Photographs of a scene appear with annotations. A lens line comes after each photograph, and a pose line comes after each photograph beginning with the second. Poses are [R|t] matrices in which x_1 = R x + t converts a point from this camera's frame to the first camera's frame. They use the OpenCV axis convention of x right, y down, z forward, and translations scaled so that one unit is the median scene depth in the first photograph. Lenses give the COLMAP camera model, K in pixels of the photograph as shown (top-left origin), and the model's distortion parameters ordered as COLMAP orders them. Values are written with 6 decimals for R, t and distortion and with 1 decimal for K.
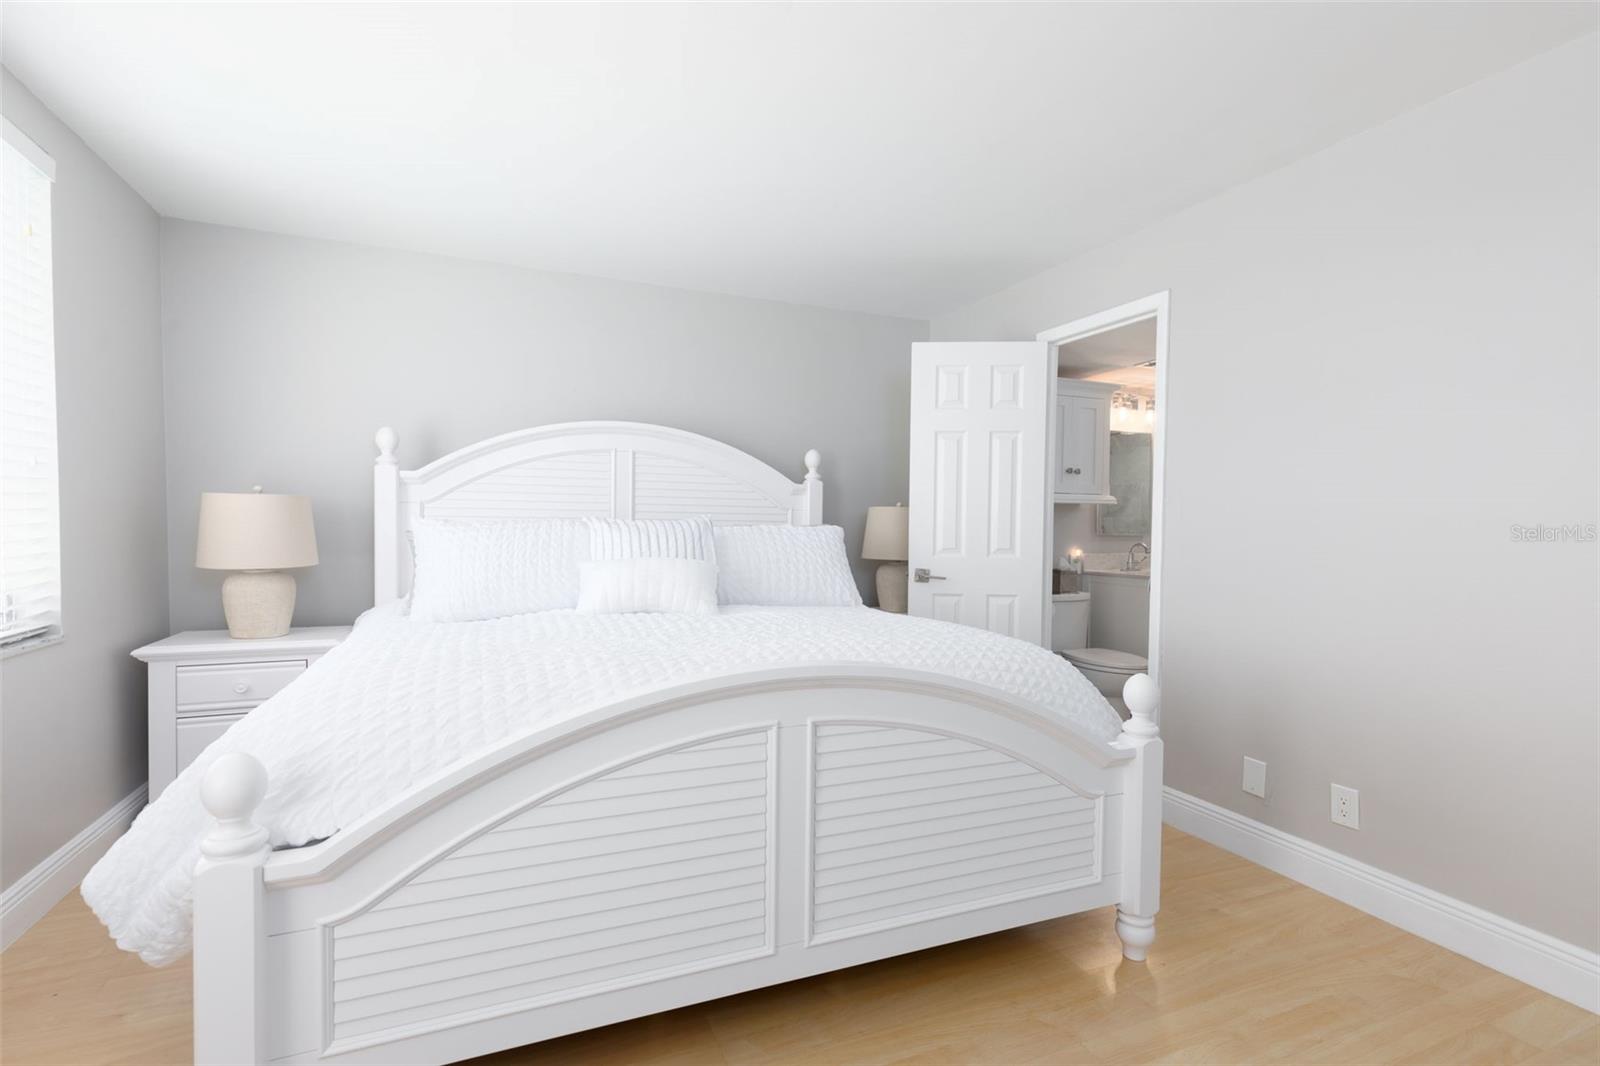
lens RADIAL K [[724.9, 0, 798.1], [0, 724.9, 559.9], [0, 0, 1]] dist [0.007498, -0.001633]
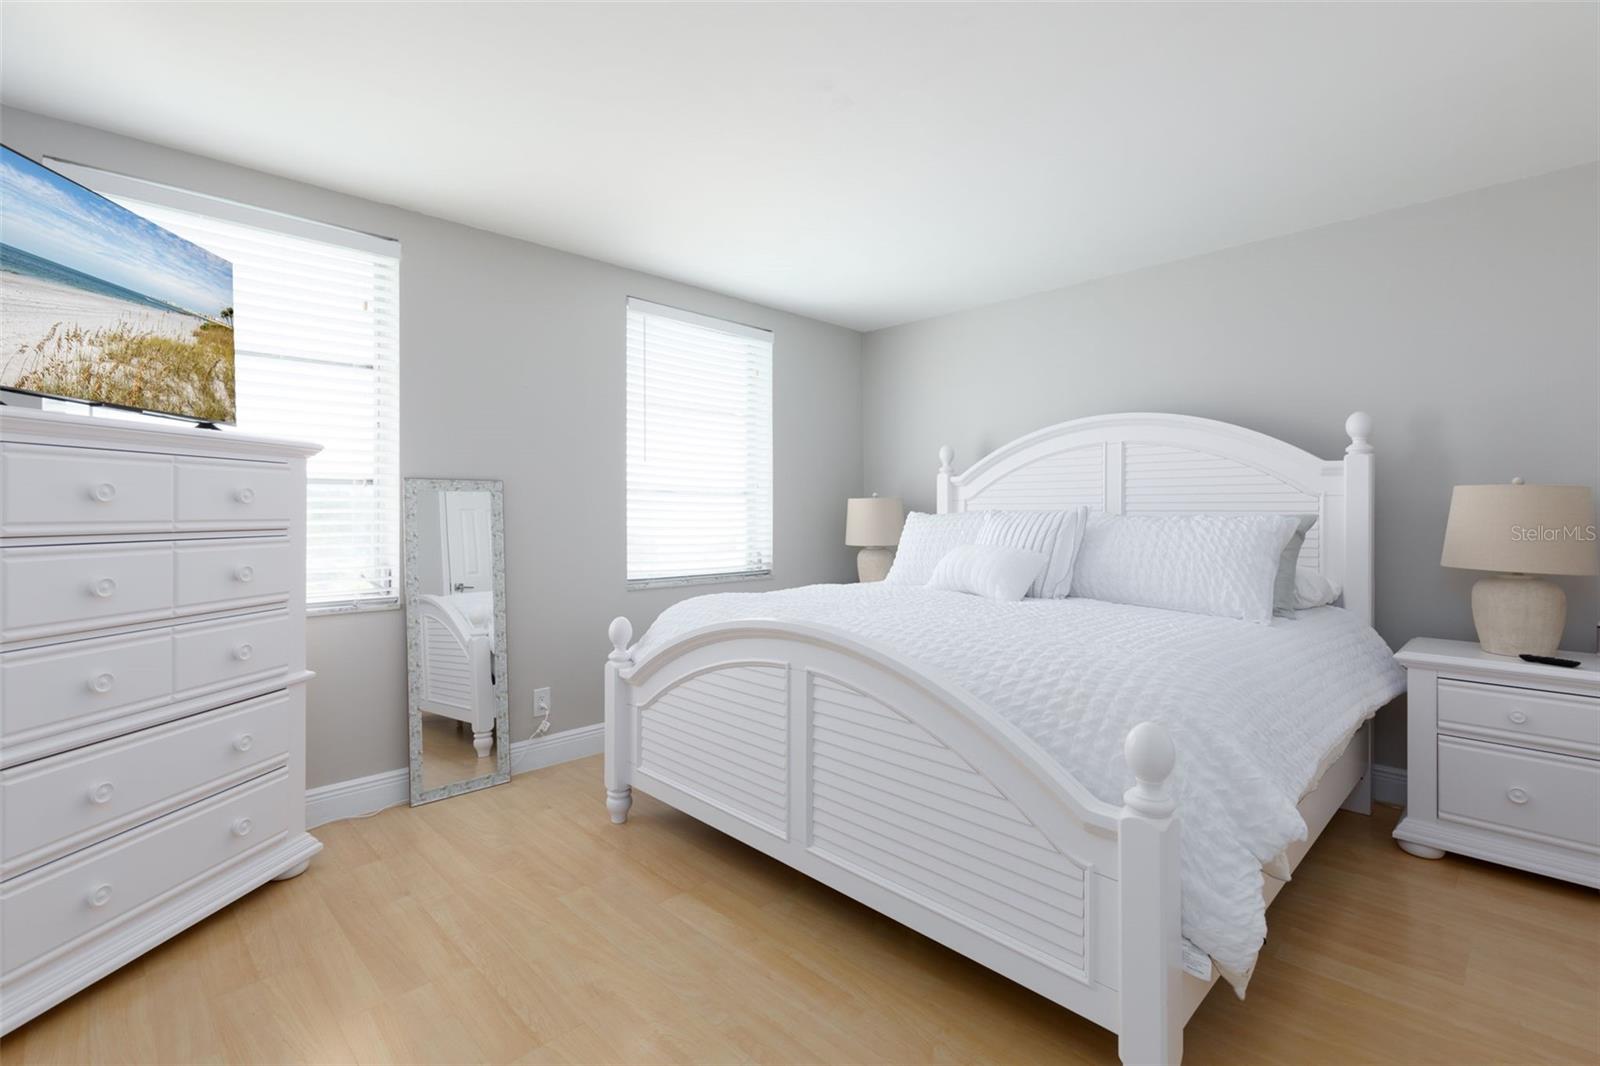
lens RADIAL K [[724.9, 0, 797.2], [0, 724.9, 524.1], [0, 0, 1]] dist [0.007498, -0.001633]
pose [[0.376152, 0.003733, -0.926550, 0.624814], [-0.043461, 0.998962, -0.013620, -0.006441], [0.925538, 0.045392, 0.375924, 0.265073]]
